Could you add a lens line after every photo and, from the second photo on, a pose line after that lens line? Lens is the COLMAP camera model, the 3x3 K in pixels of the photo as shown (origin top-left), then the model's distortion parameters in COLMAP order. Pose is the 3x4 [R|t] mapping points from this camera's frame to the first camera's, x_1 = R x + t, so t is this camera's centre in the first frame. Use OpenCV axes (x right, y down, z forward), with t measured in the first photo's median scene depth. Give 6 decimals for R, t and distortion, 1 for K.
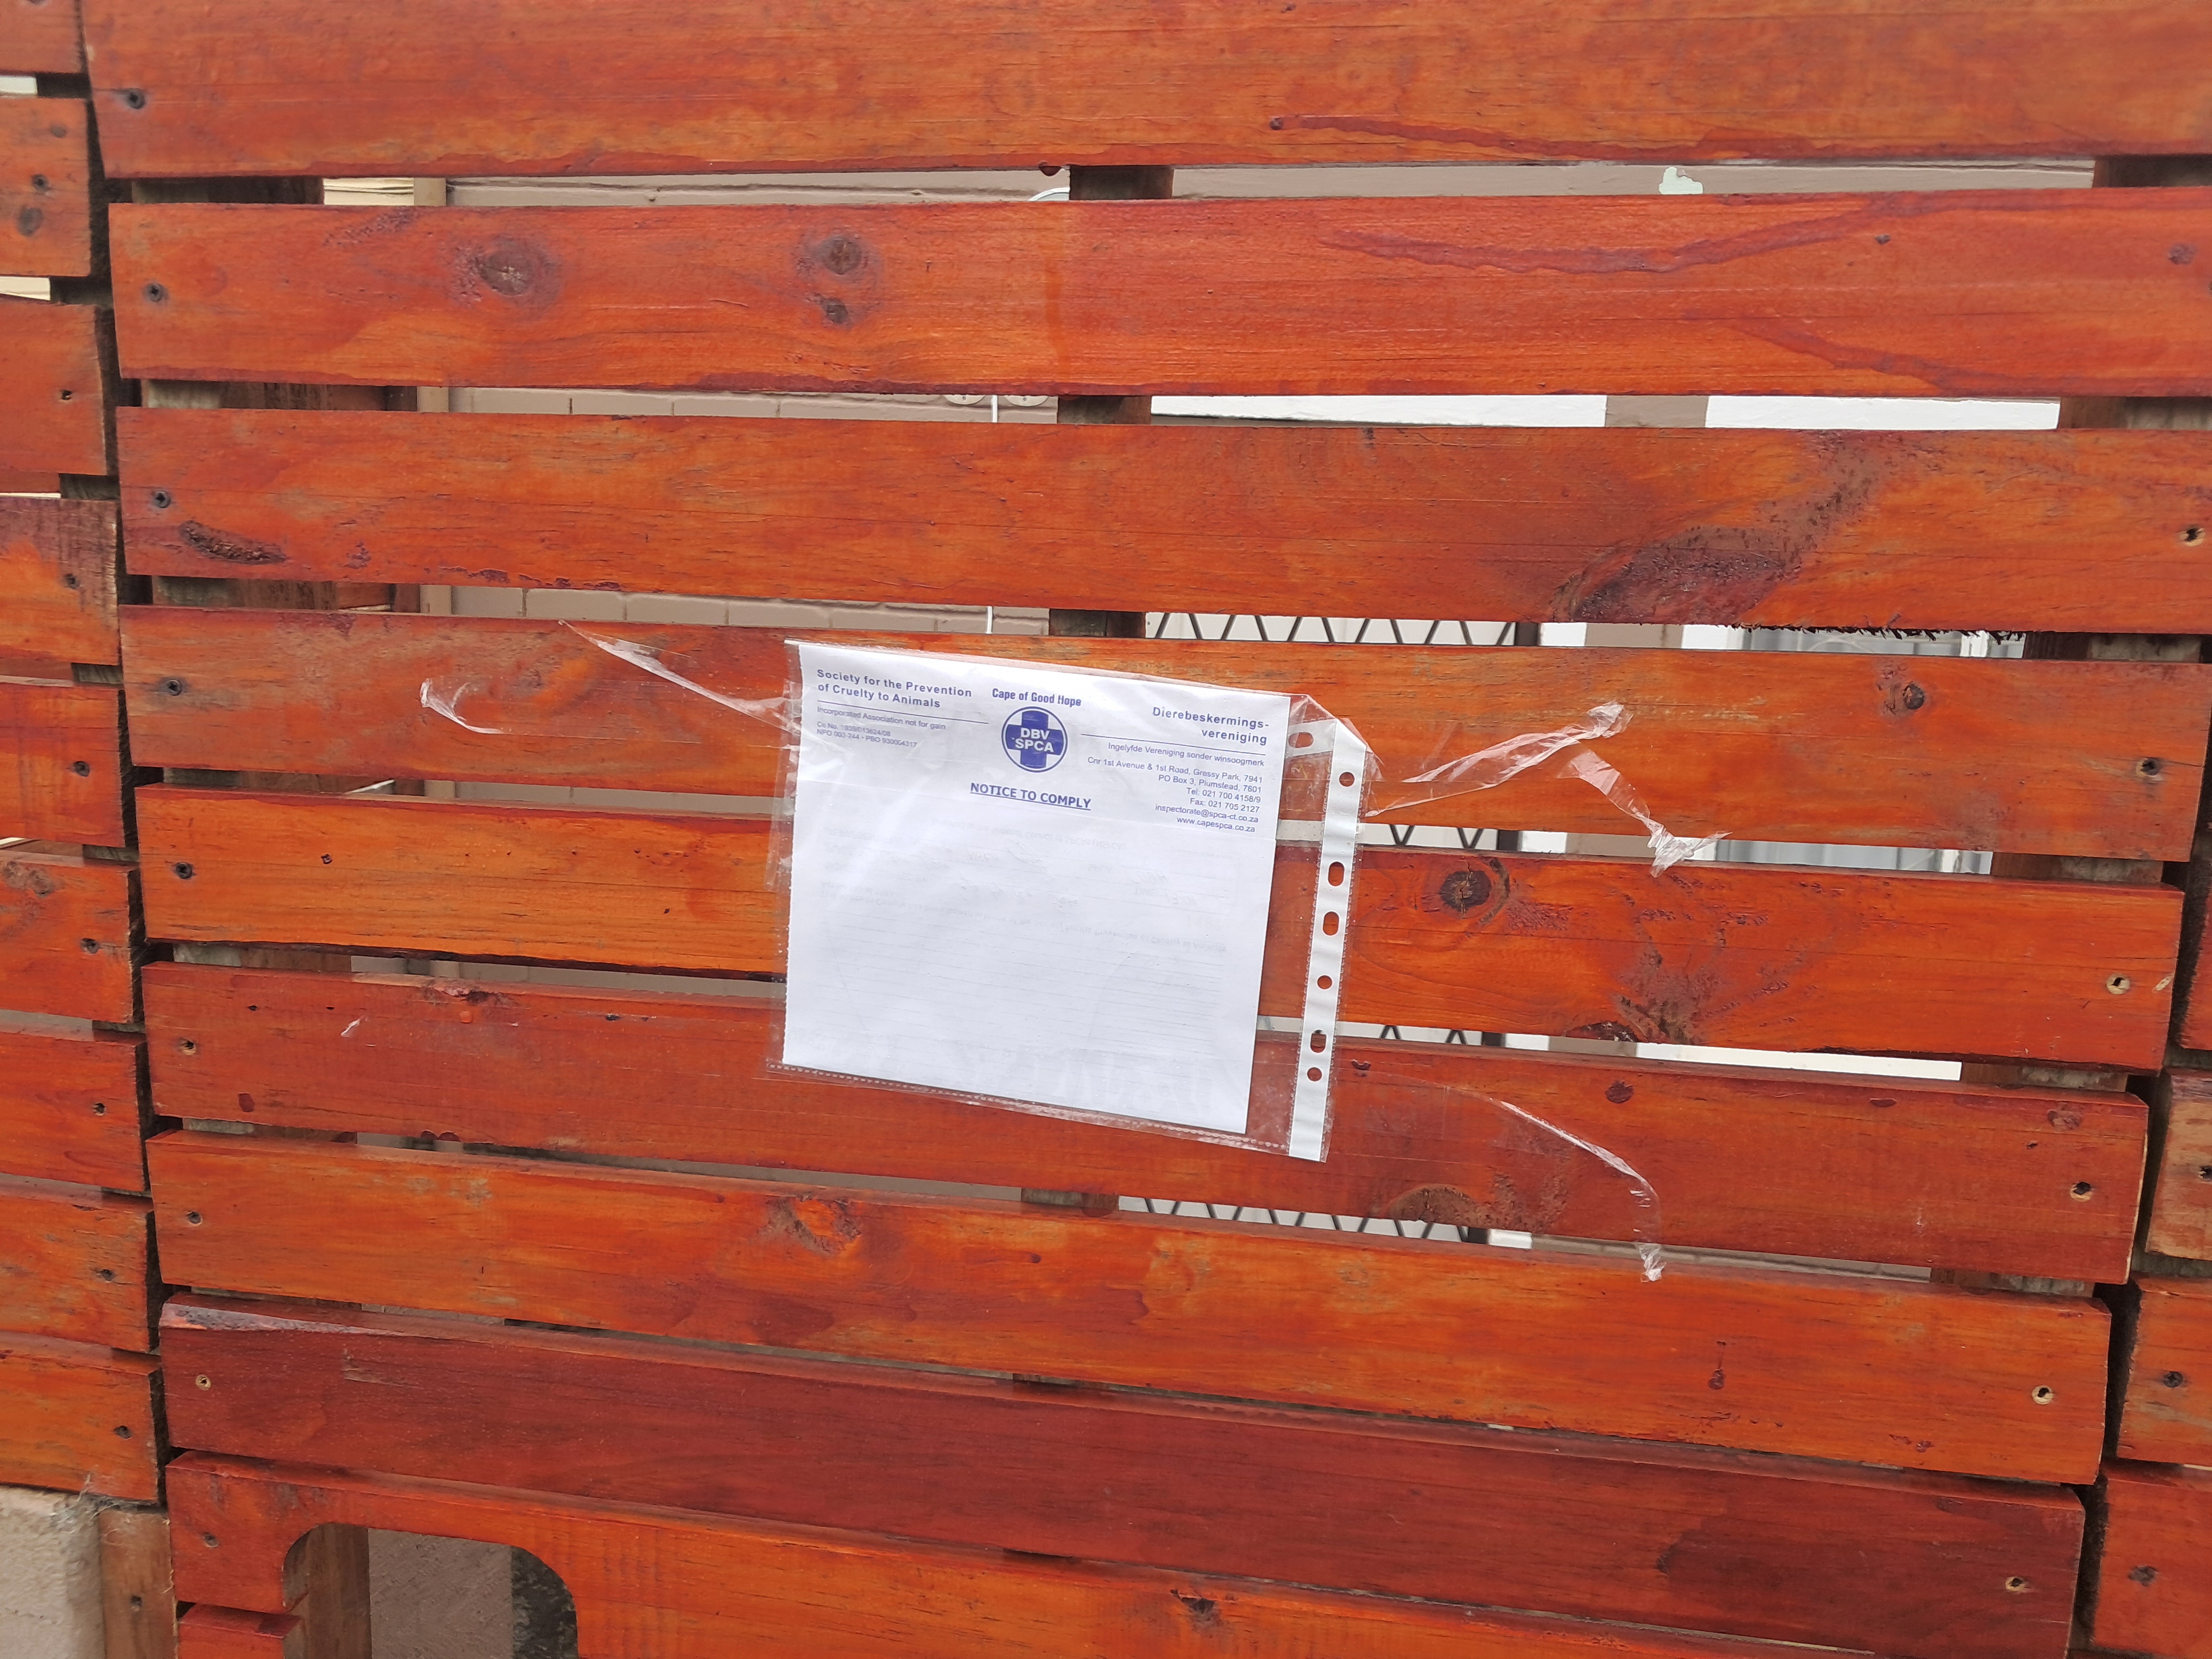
lens RADIAL K [[1722.2, 0, 1137.5], [0, 1722.2, 827.3], [0, 0, 1]] dist [-0.036013, 0.017610]
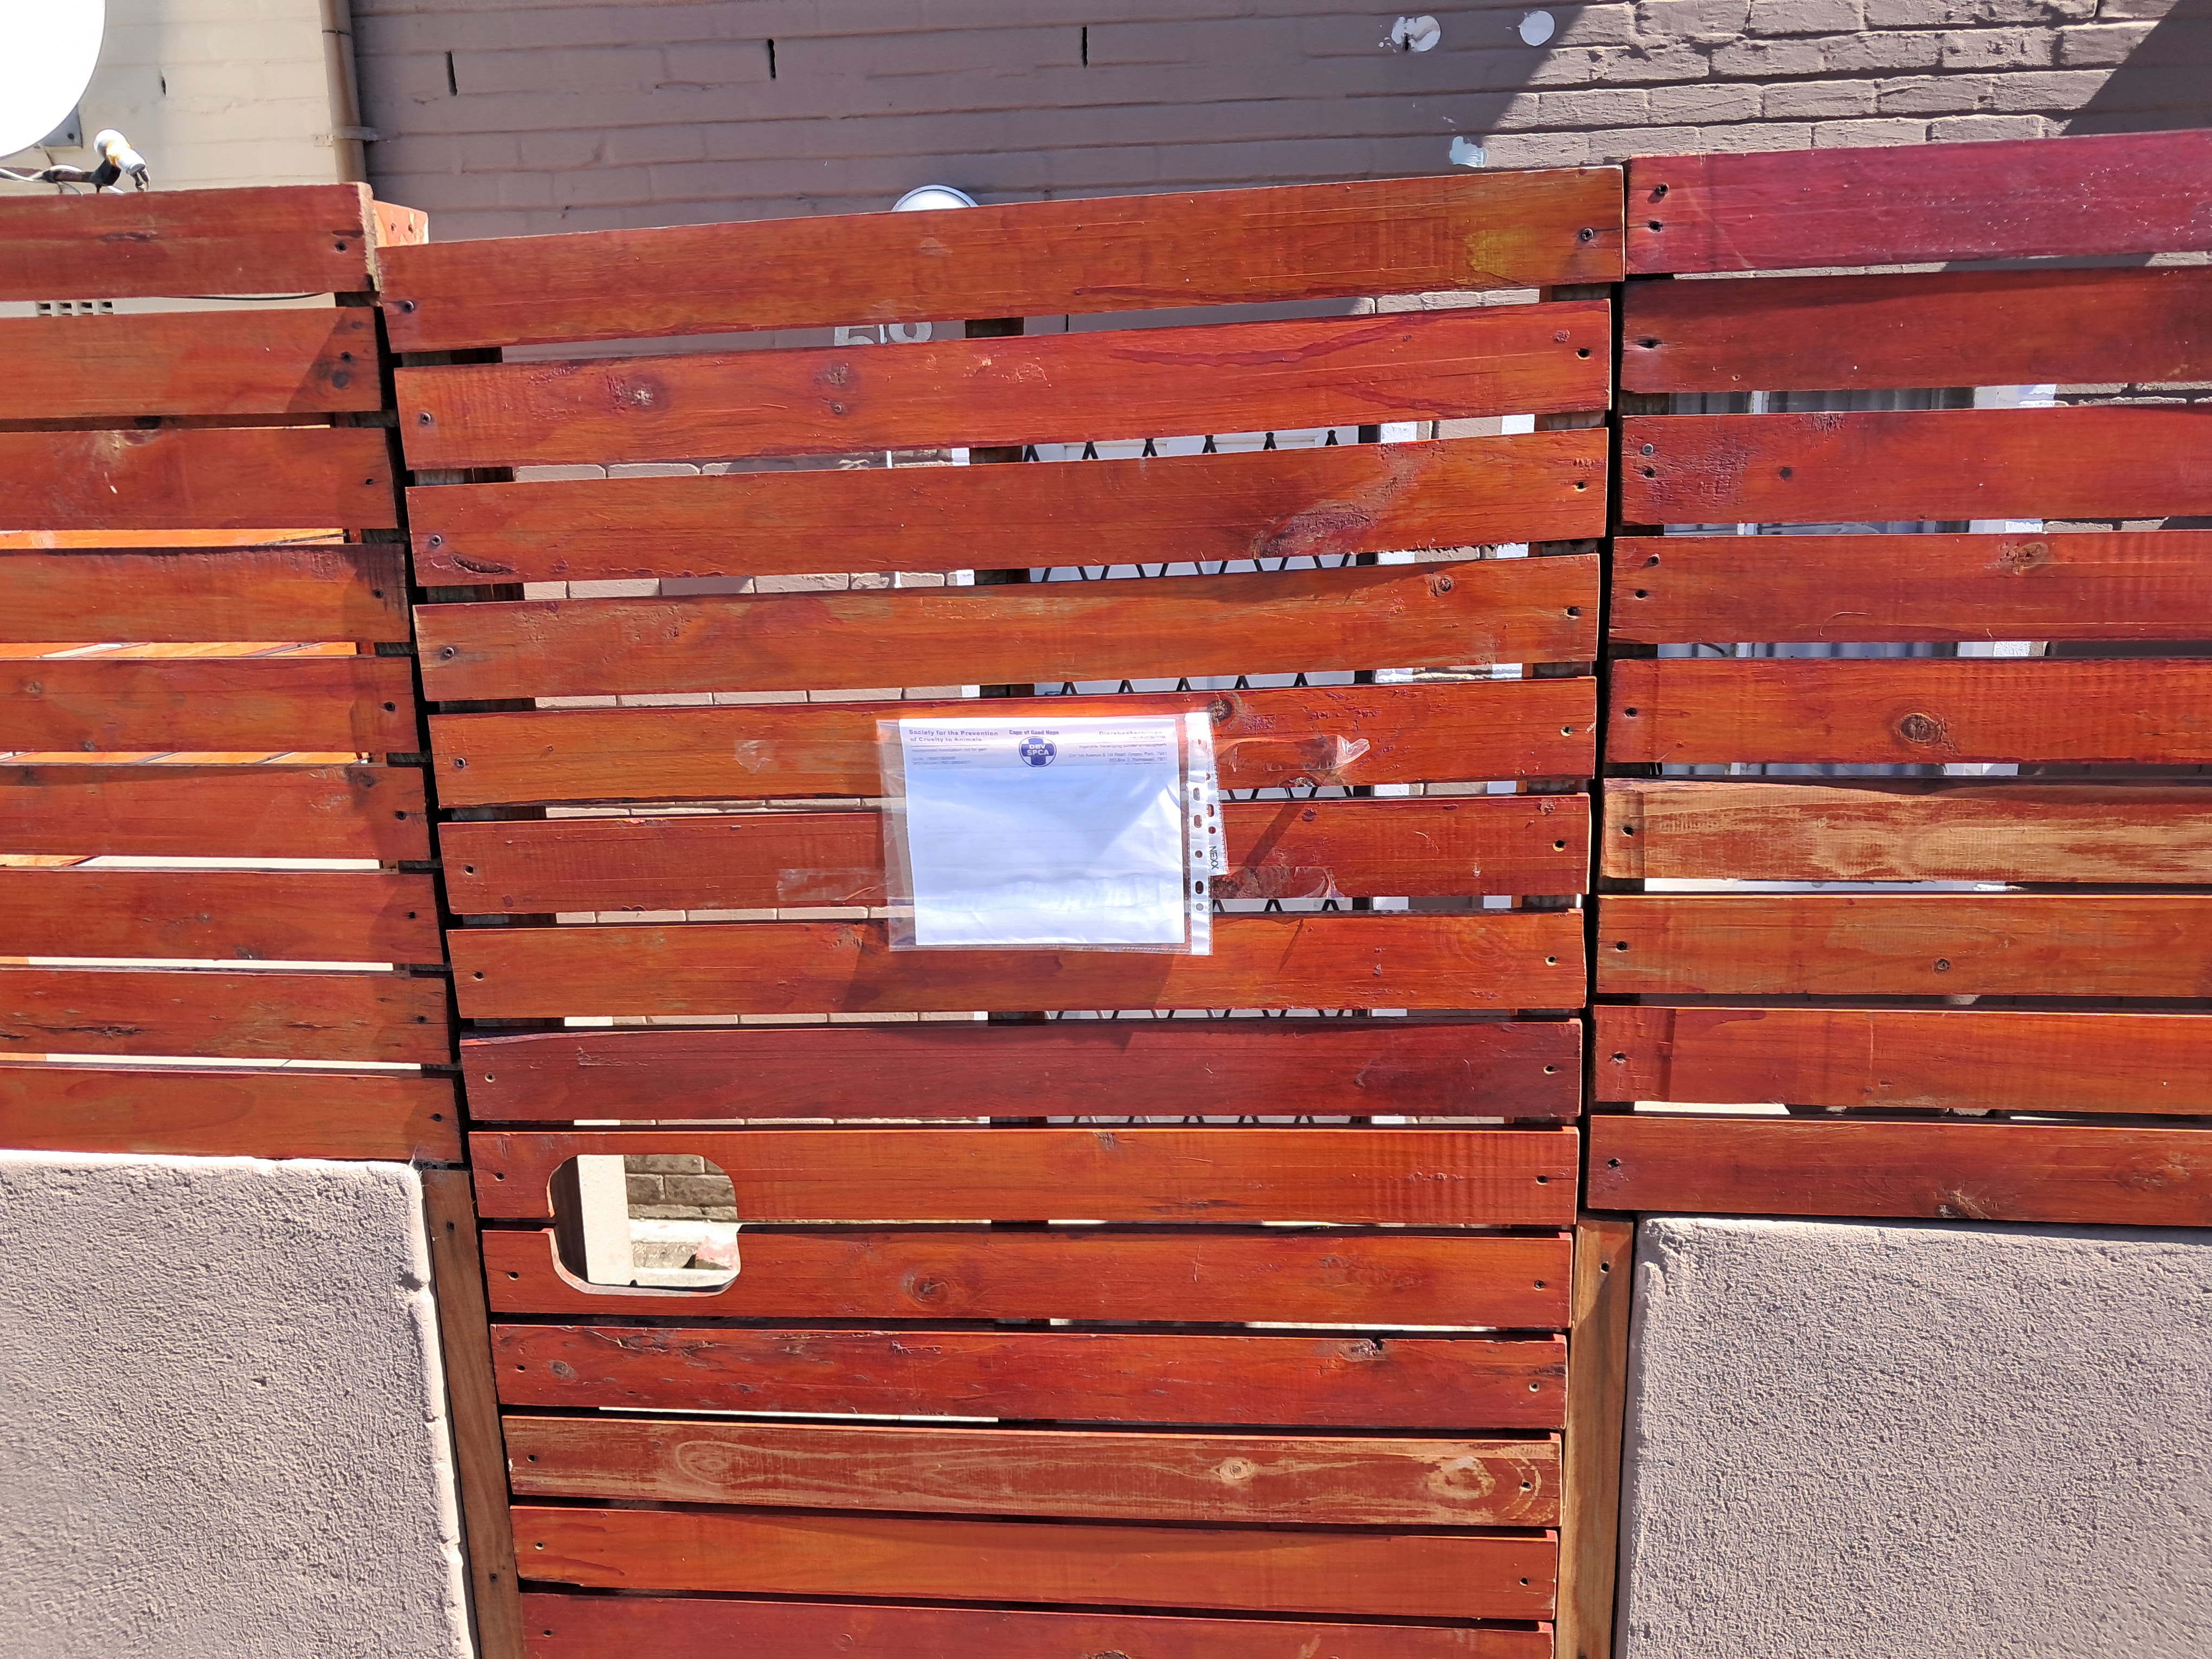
lens RADIAL K [[1723.0, 0, 1109.9], [0, 1723.0, 841.8], [0, 0, 1]] dist [0.002422, -0.009197]
pose [[0.995908, -0.080476, 0.041123, -0.005544], [0.078226, 0.995489, 0.053691, 0.066549], [-0.045258, -0.050255, 0.997710, -0.770369]]
